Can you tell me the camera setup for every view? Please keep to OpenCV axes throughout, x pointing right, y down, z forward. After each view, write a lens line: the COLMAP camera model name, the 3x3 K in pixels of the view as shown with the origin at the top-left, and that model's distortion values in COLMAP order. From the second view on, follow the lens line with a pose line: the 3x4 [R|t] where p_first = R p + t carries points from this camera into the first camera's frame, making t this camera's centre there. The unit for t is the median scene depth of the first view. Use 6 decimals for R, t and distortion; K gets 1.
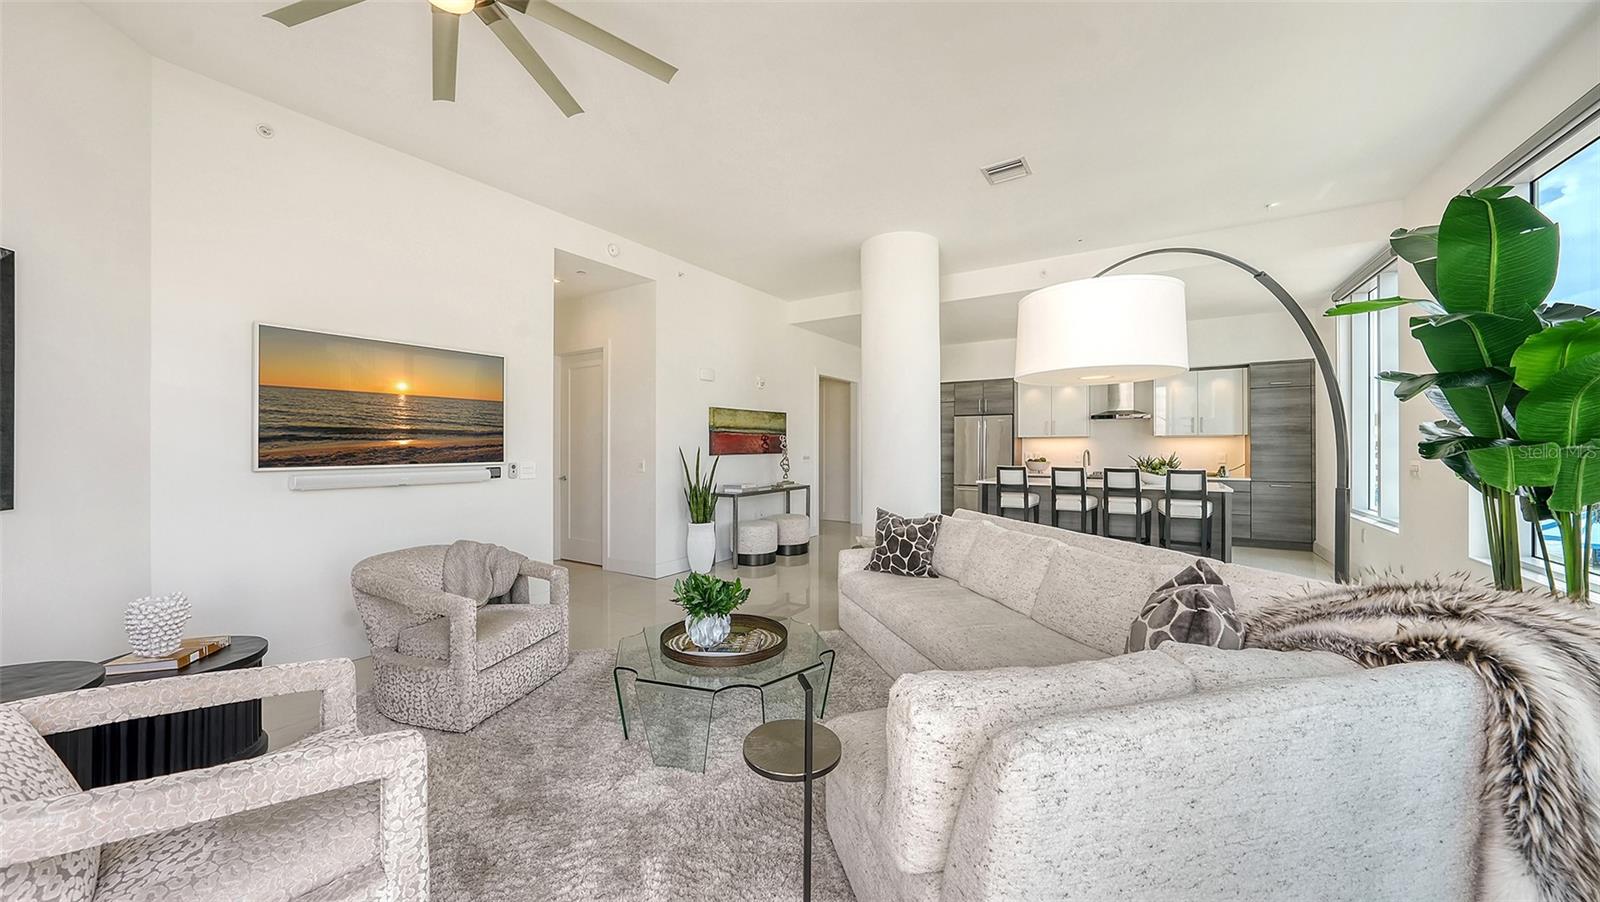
lens RADIAL K [[587.1, 0, 805.5], [0, 587.1, 445.2], [0, 0, 1]] dist [-0.001720, 0.000243]
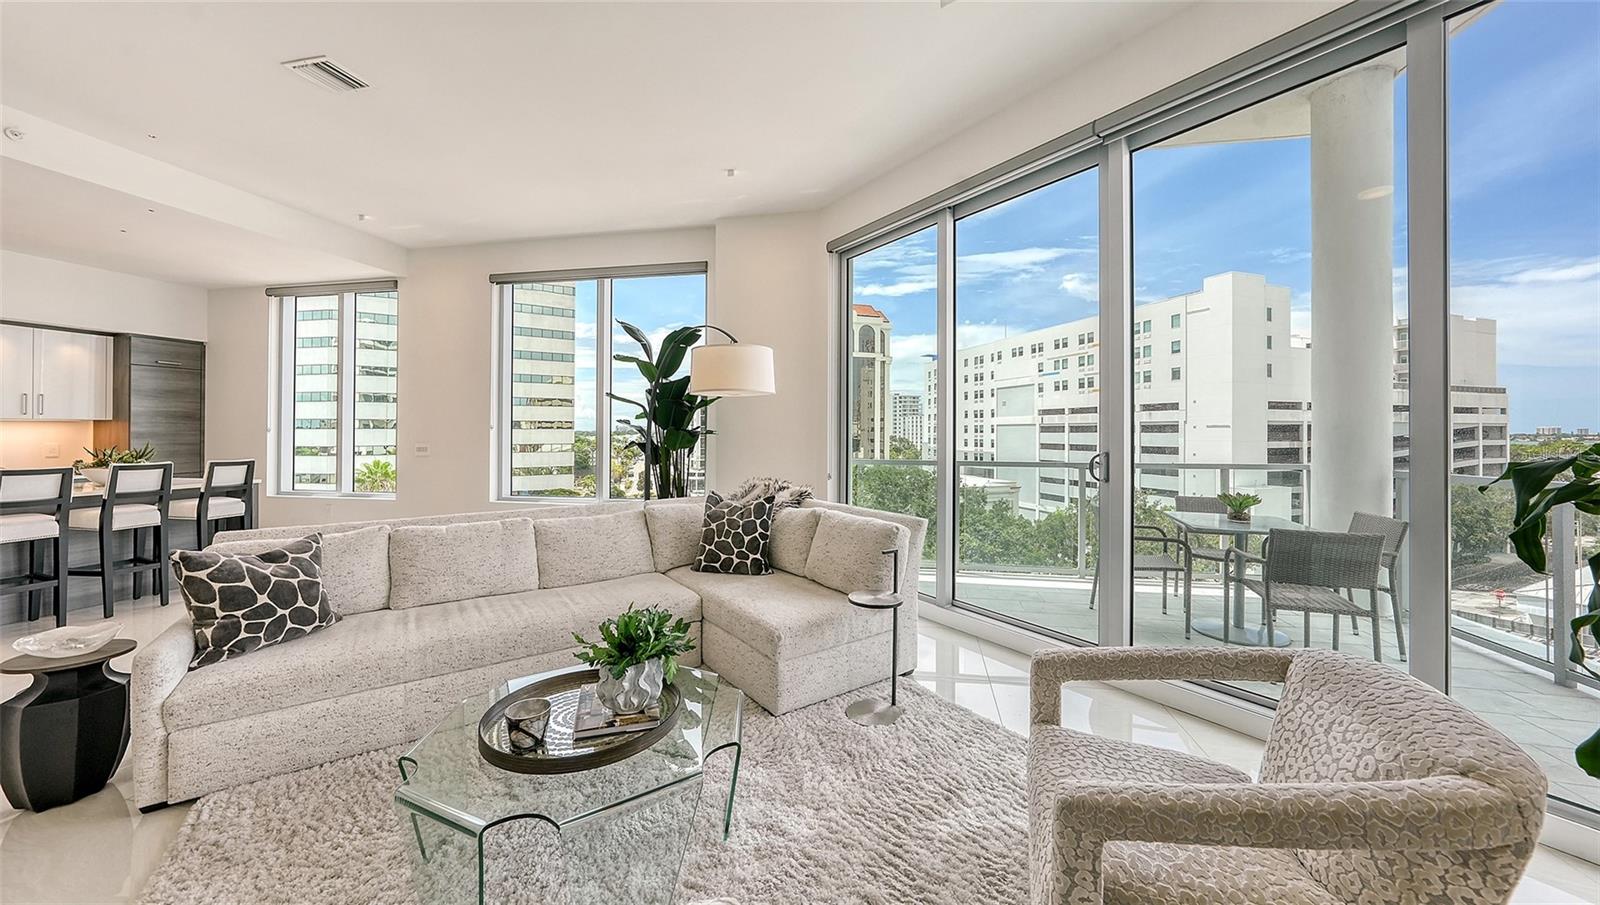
lens RADIAL K [[566.2, 0, 809.0], [0, 566.2, 433.0], [0, 0, 1]] dist [-0.004965, 0.000319]
pose [[-0.338950, -0.000029, 0.940805, -0.549654], [0.000657, 1.000000, 0.000268, 0.001775], [-0.940804, 0.000709, -0.338950, 0.641082]]
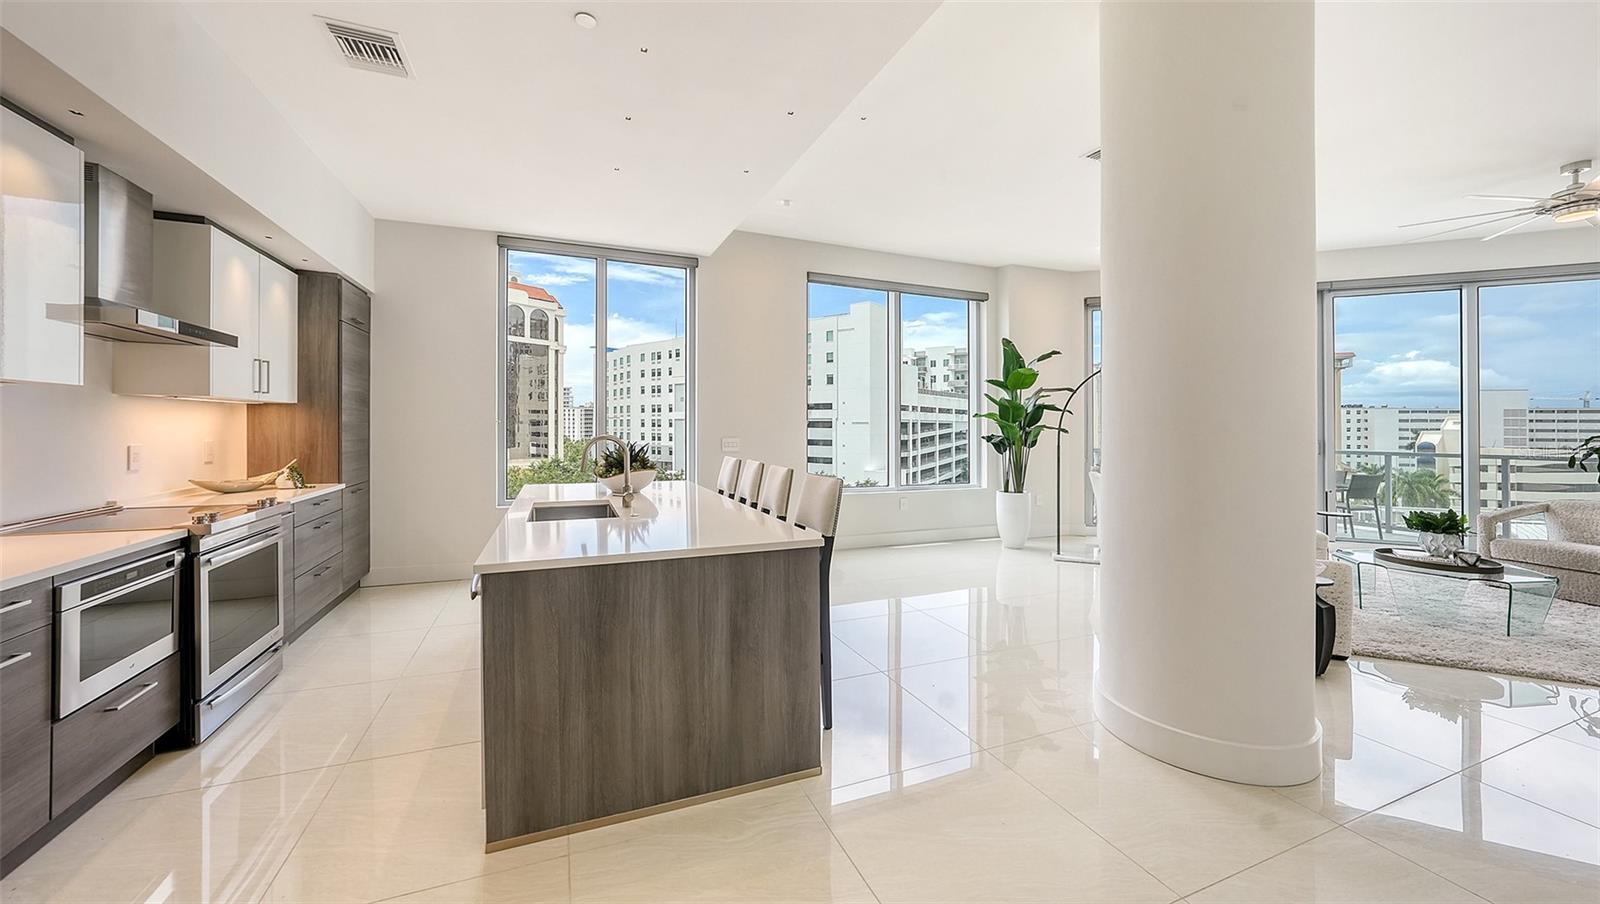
lens RADIAL K [[566.6, 0, 787.0], [0, 566.6, 425.7], [0, 0, 1]] dist [-0.008085, 0.000166]
pose [[-0.787598, -0.002445, 0.616185, 0.187078], [-0.005627, 0.999979, -0.003224, 0.001857], [-0.616164, -0.006007, -0.787595, 2.053473]]
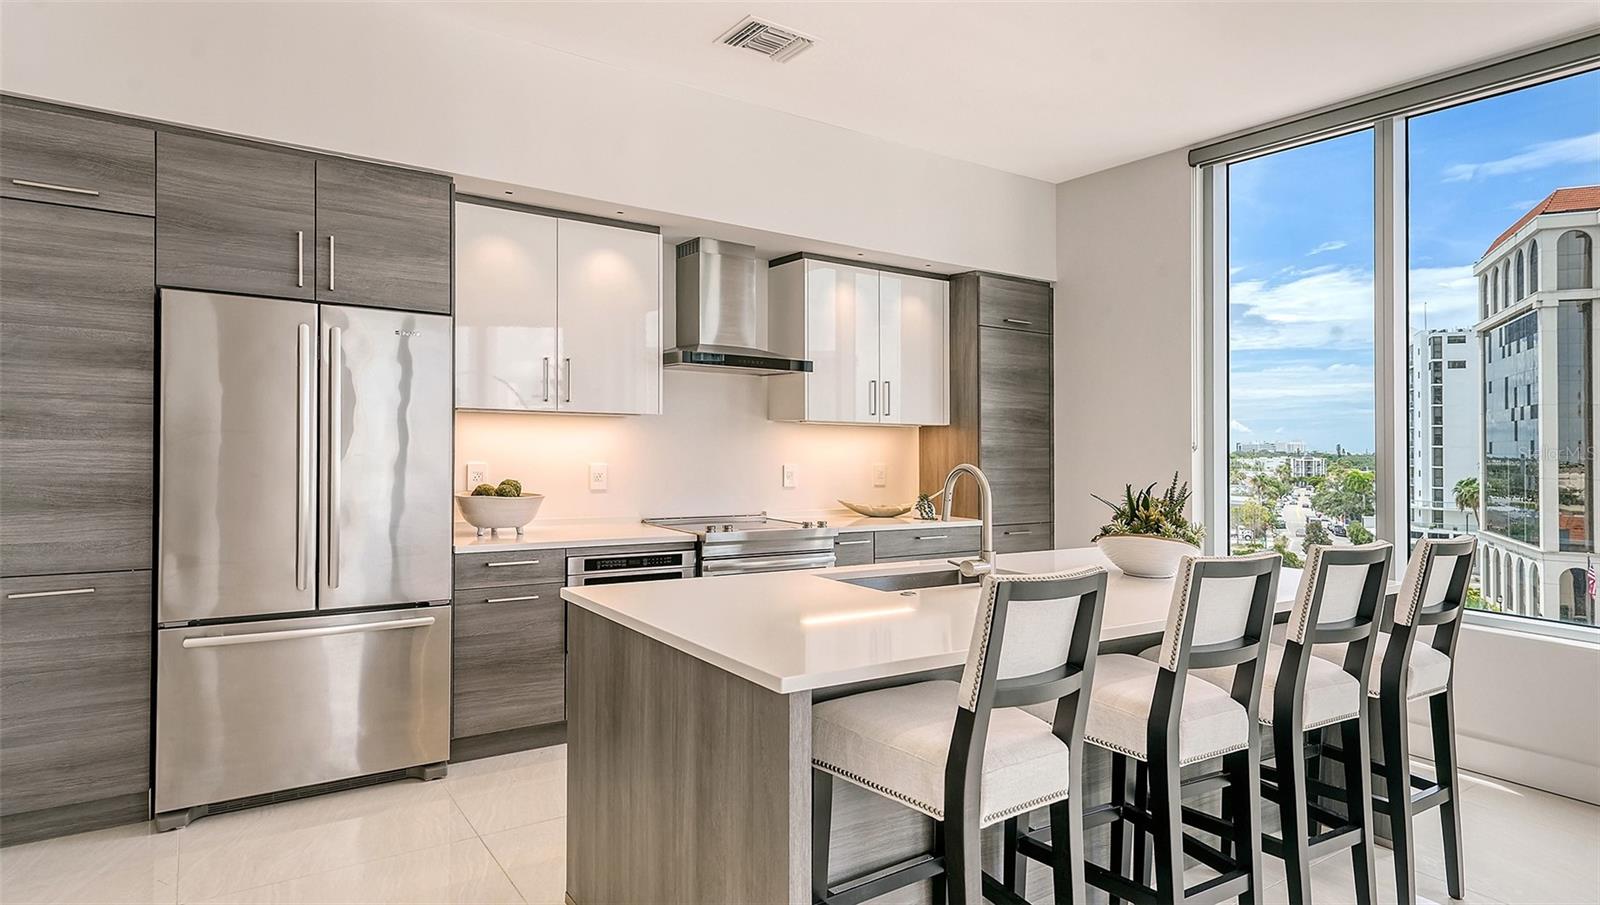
lens RADIAL K [[864.4, 0, 800.0], [0, 864.4, 452.5], [0, 0, 1]] dist [-0.003398, -0.000119]
pose [[0.409192, 0.000958, 0.912448, 0.139643], [-0.019298, 0.999785, 0.007605, 0.001652], [-0.912244, -0.020721, 0.409122, 1.483549]]
